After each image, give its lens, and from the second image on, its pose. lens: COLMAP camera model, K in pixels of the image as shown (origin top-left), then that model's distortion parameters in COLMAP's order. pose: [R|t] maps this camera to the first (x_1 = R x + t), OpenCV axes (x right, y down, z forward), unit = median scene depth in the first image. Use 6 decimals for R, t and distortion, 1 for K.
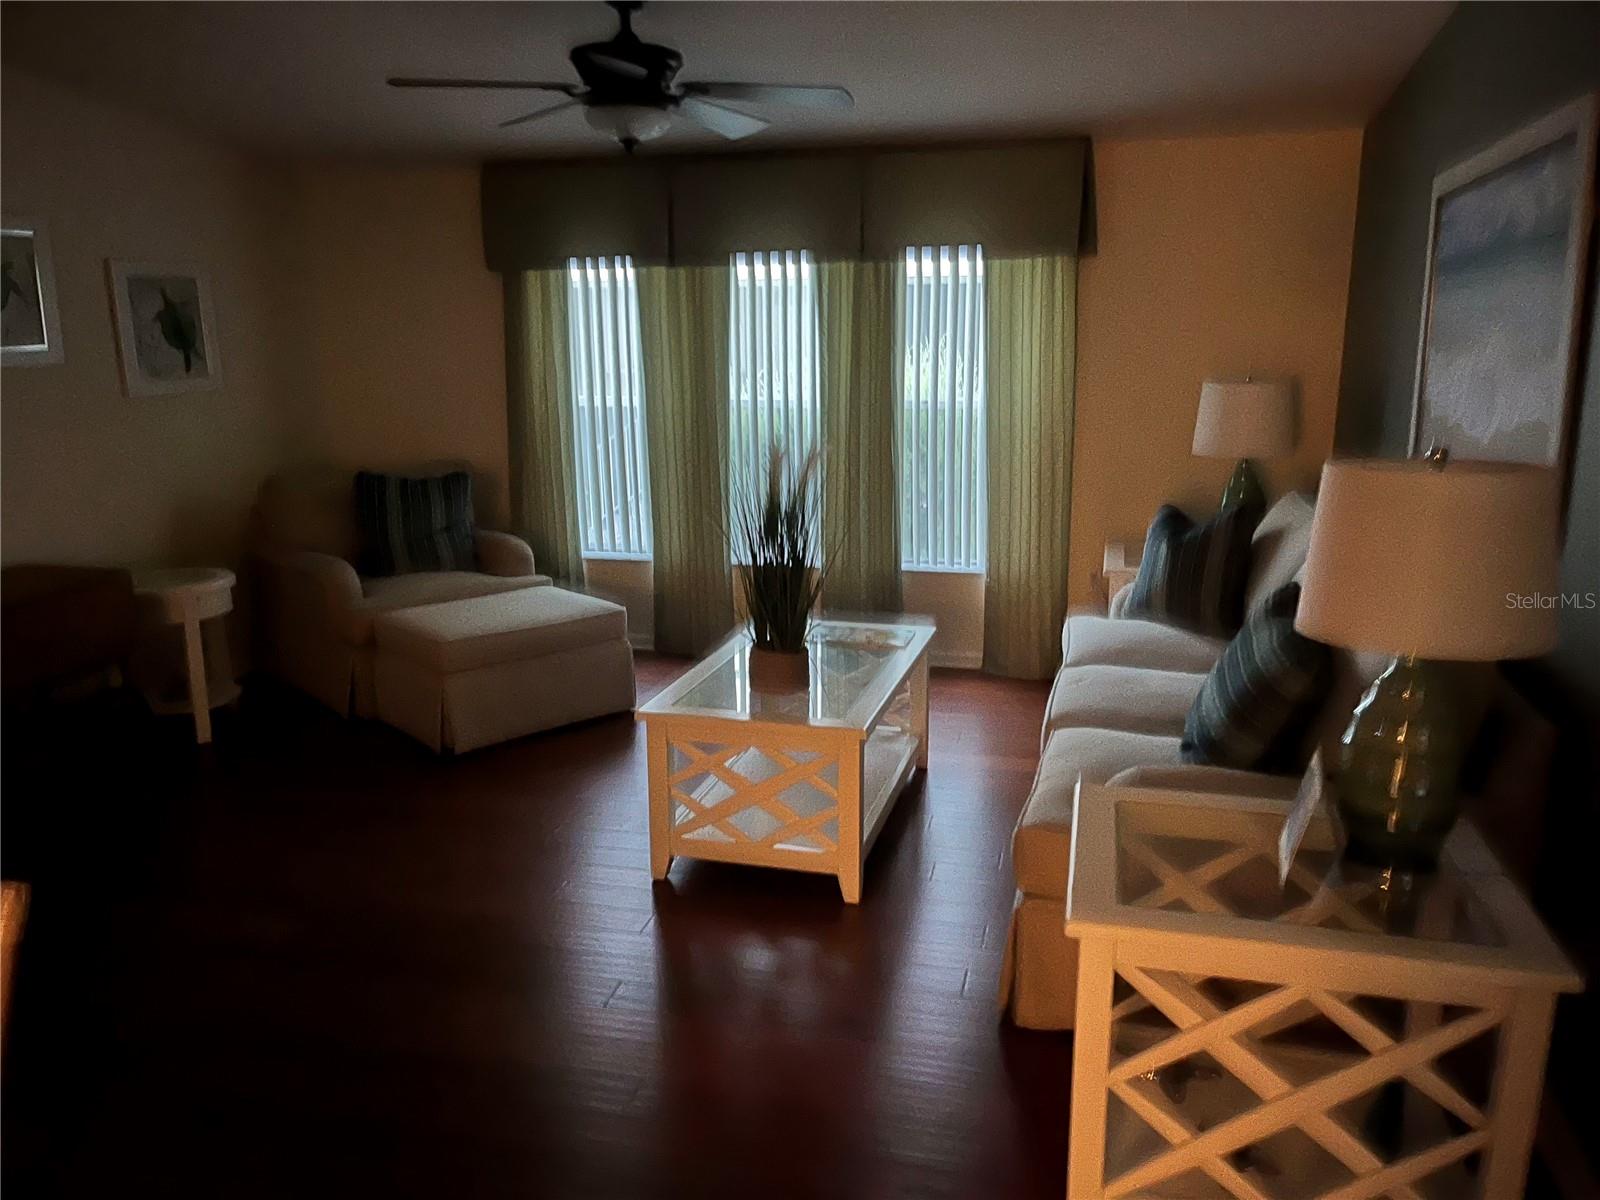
lens RADIAL K [[1188.4, 0, 800.0], [0, 1188.4, 600.0], [0, 0, 1]] dist [0.104047, -0.166381]
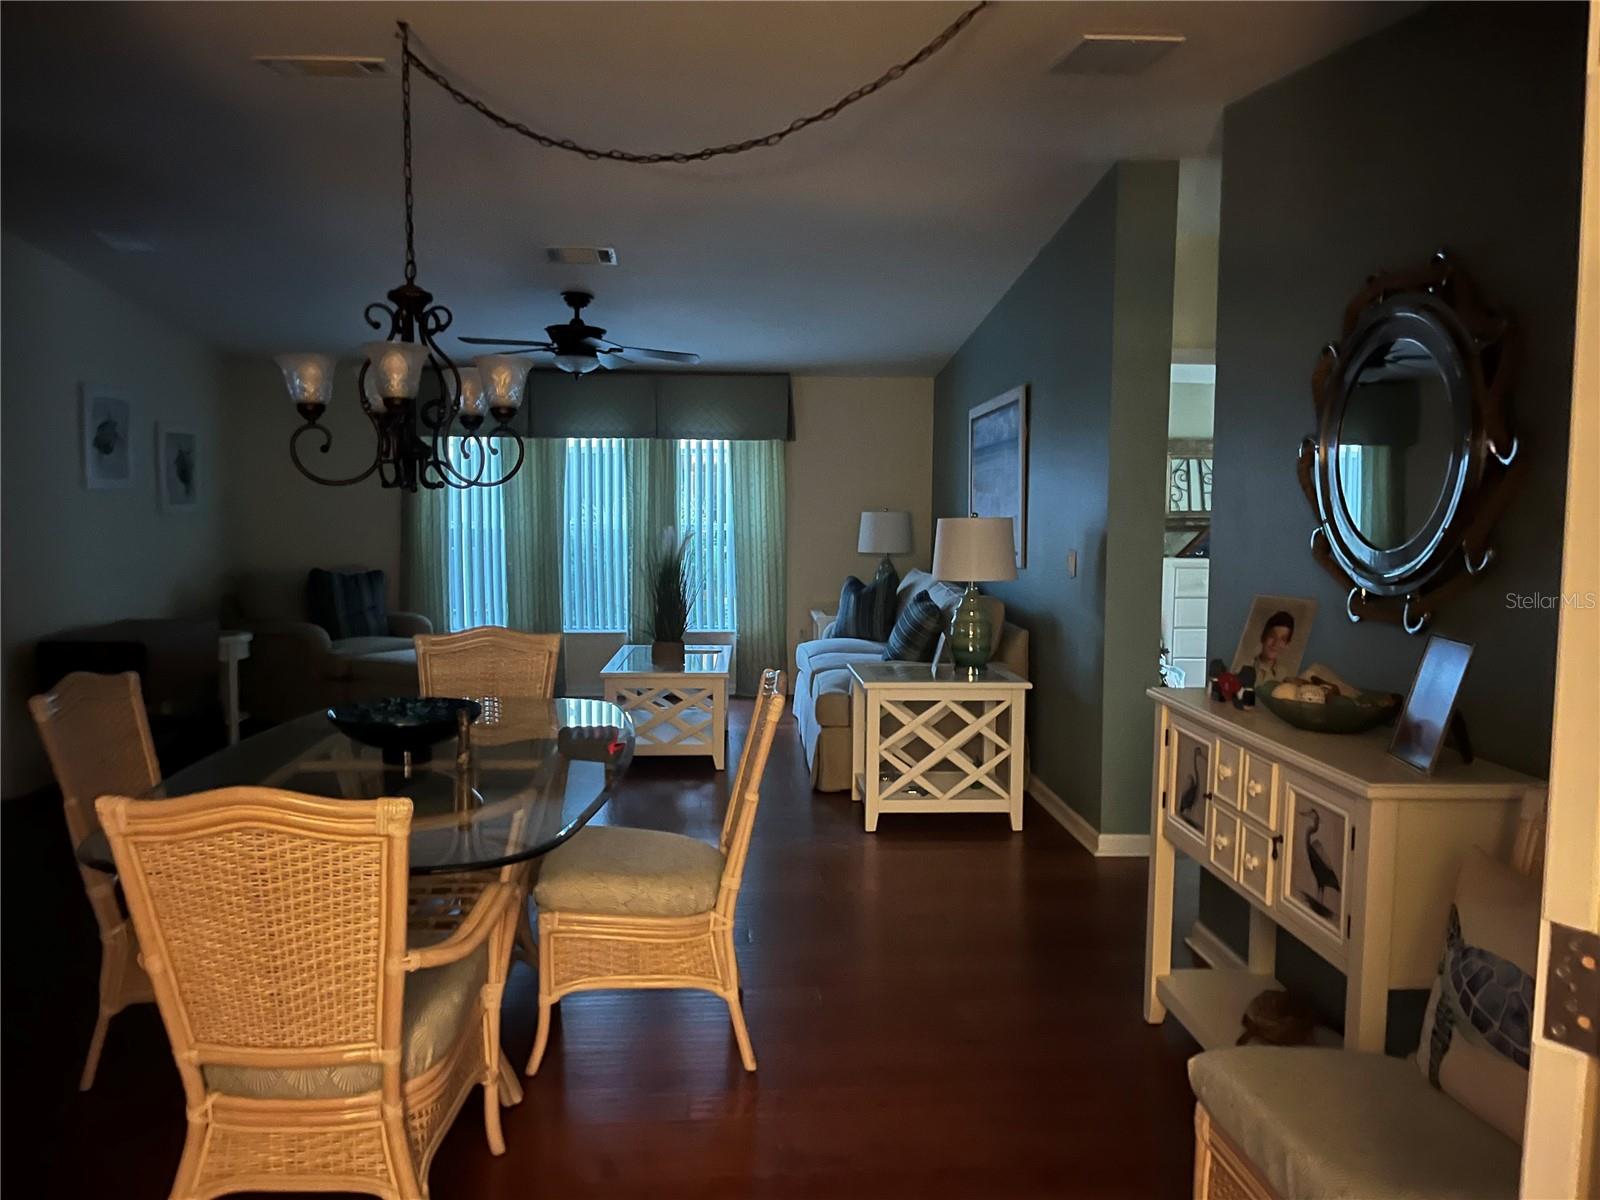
lens RADIAL K [[1222.4, 0, 800.0], [0, 1222.4, 600.0], [0, 0, 1]] dist [0.075996, -0.124769]
pose [[0.948499, -0.010874, 0.316594, -0.322688], [0.056020, 0.989417, -0.133849, 0.182958], [-0.311788, 0.144691, 0.939070, -0.644869]]
